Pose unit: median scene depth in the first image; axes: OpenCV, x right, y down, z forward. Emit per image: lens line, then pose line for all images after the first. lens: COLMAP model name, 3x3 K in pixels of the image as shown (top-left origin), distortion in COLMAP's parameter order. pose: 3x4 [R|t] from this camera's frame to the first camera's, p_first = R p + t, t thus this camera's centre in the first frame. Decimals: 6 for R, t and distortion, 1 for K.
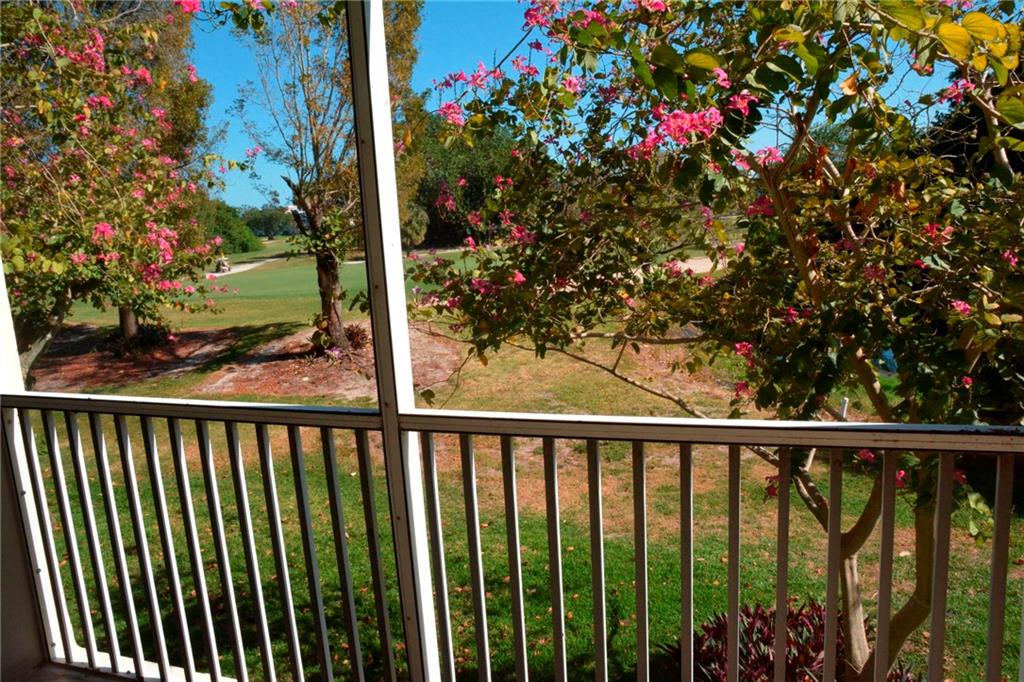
lens RADIAL K [[757.8, 0, 511.2], [0, 757.8, 348.1], [0, 0, 1]] dist [-0.133316, 0.116243]
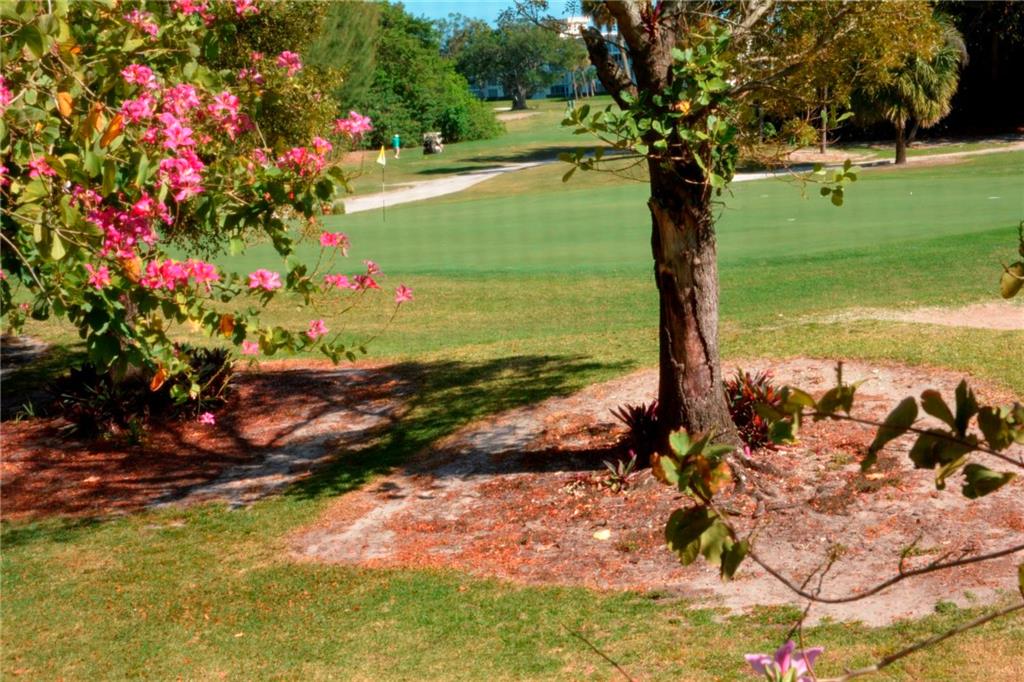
lens RADIAL K [[2109.2, 0, 512.0], [0, 2109.2, 341.0], [0, 0, 1]] dist [0.205639, 0.020499]
pose [[0.951858, 0.034832, -0.304554, -0.027999], [-0.045496, 0.998572, -0.027987, -0.015807], [0.303144, 0.040496, 0.952084, 0.086348]]
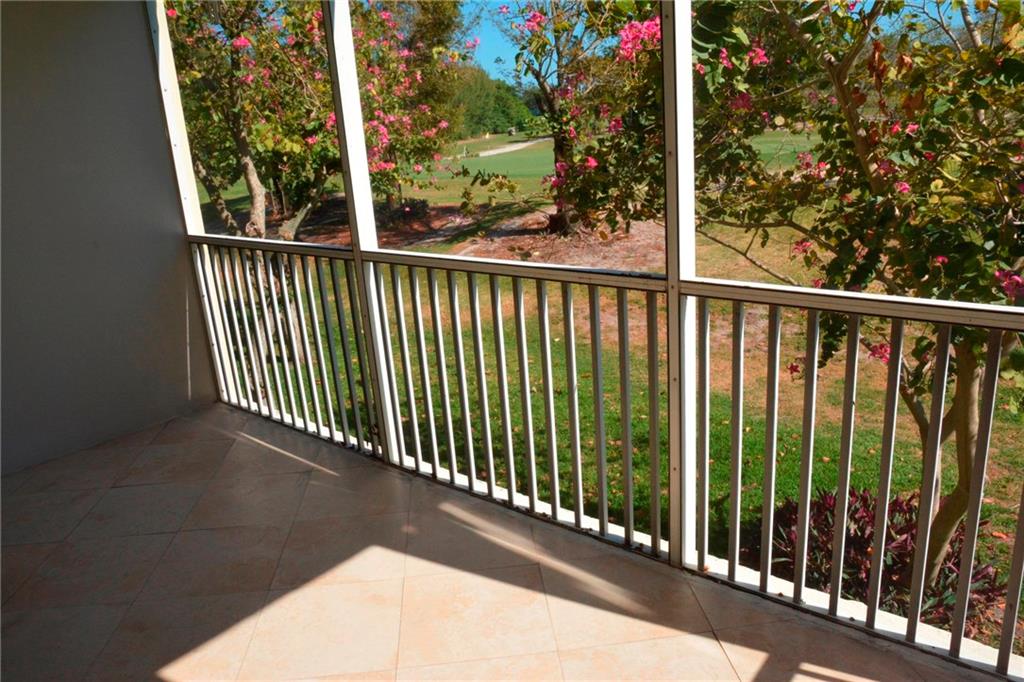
lens RADIAL K [[757.8, 0, 511.2], [0, 757.8, 348.1], [0, 0, 1]] dist [-0.133316, 0.116243]
pose [[0.936770, 0.095543, -0.336650, 0.066873], [-0.042752, 0.986047, 0.160882, 0.001701], [0.347324, -0.136317, 0.927784, -0.039696]]
